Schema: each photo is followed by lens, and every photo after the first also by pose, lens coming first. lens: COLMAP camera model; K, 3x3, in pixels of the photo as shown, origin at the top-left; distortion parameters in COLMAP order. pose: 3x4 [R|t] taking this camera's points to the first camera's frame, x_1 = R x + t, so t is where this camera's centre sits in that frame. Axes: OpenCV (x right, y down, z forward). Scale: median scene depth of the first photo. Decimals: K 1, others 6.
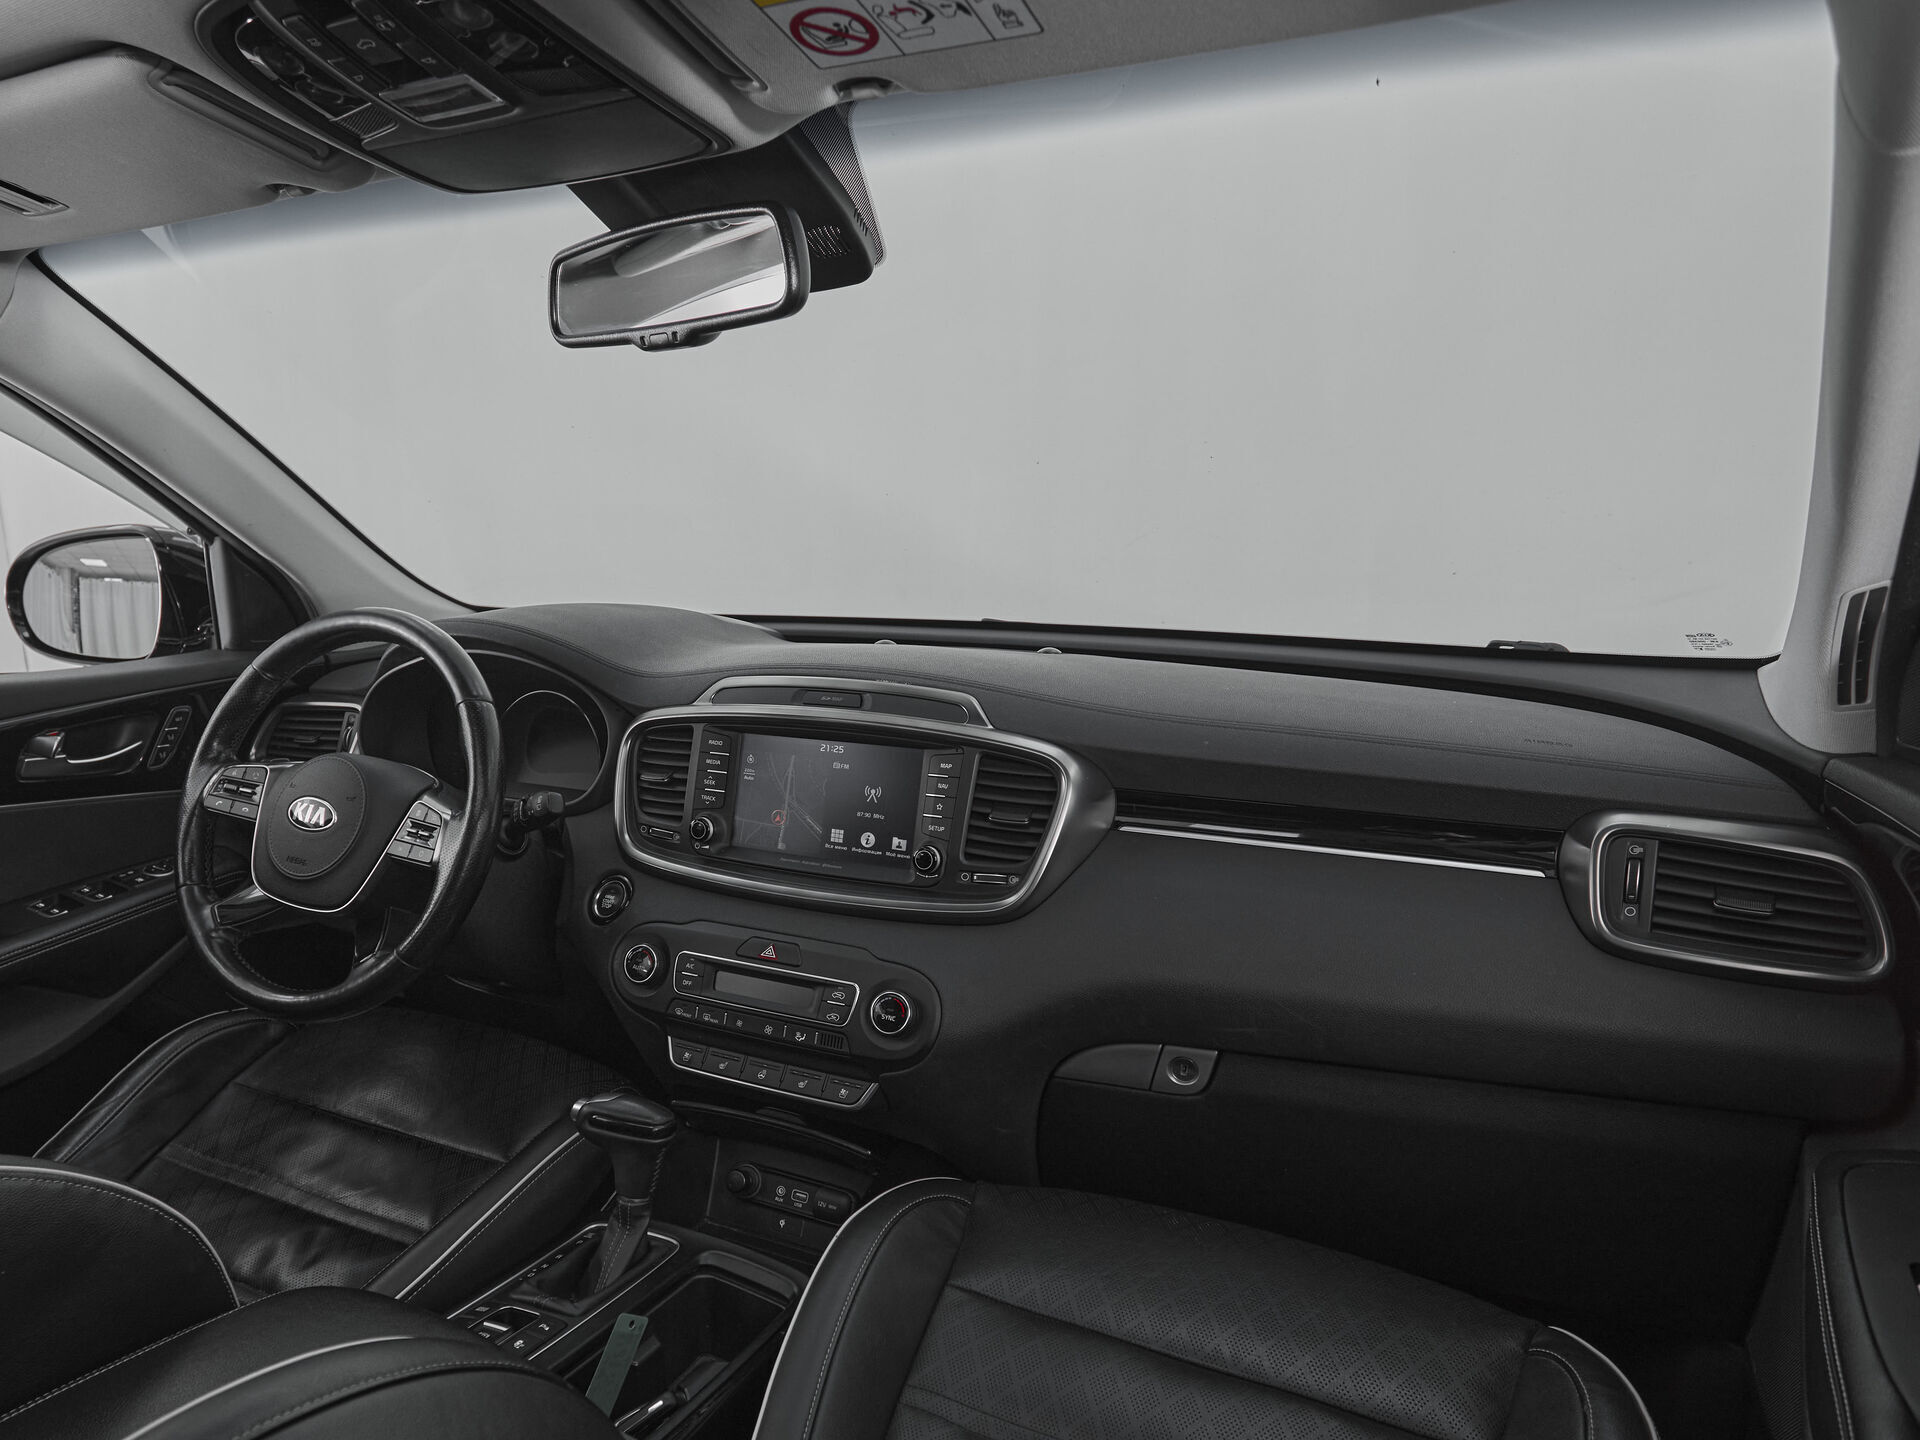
lens RADIAL K [[1075.1, 0, 898.8], [0, 1075.1, 764.5], [0, 0, 1]] dist [0.001668, 0.000172]
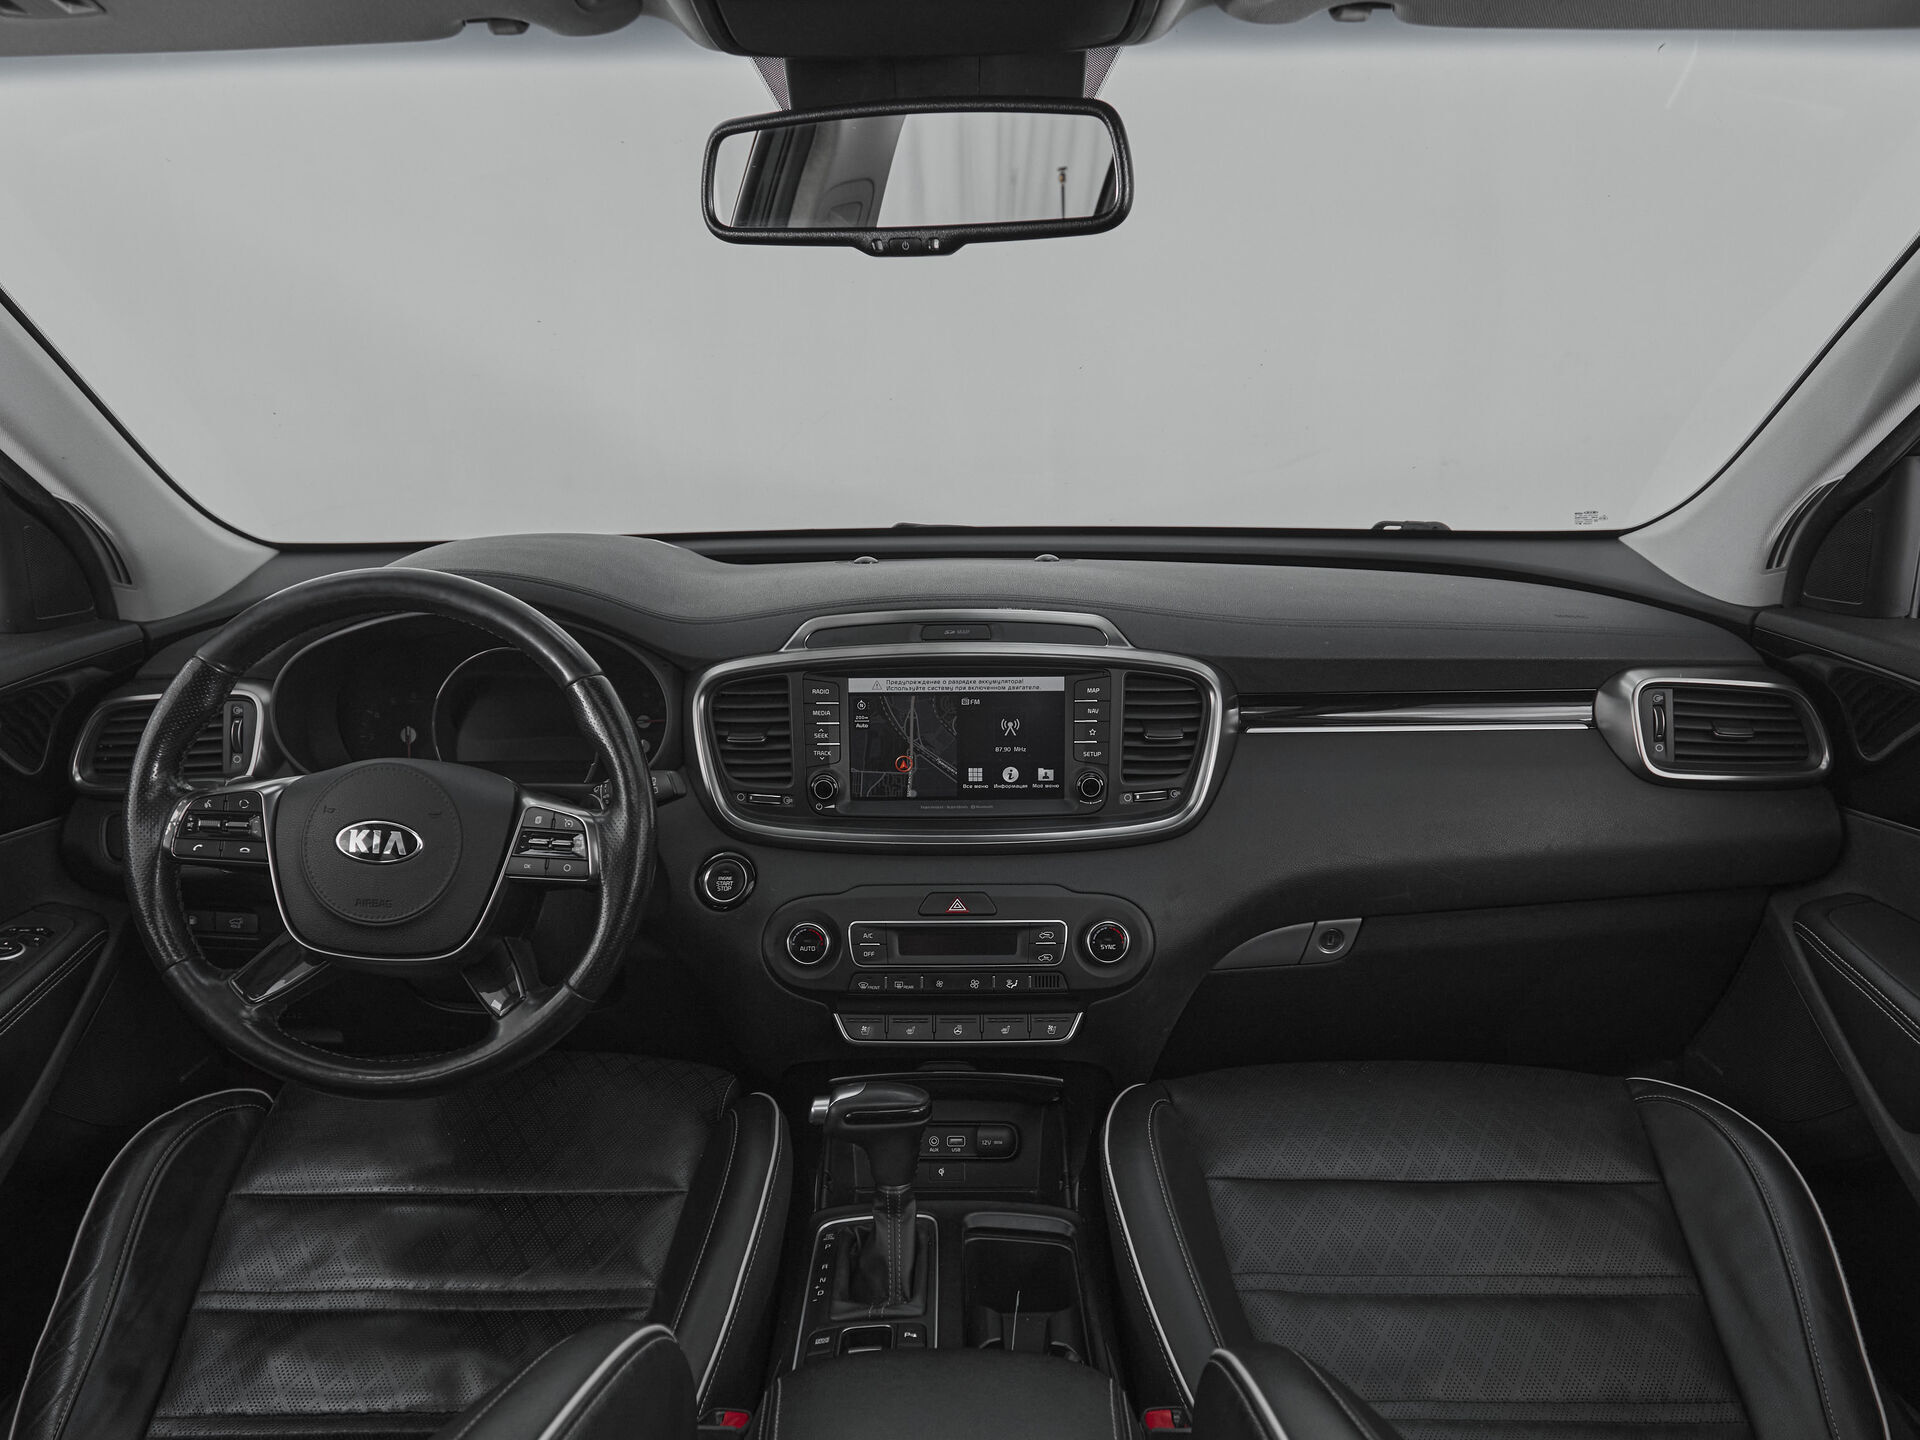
lens RADIAL K [[1119.6, 0, 945.4], [0, 1119.6, 758.3], [0, 0, 1]] dist [-0.002265, 0.000046]
pose [[0.919090, -0.135551, 0.369999, -0.471269], [0.098261, 0.988148, 0.117930, -0.071936], [-0.381600, -0.072031, 0.921517, 0.093604]]
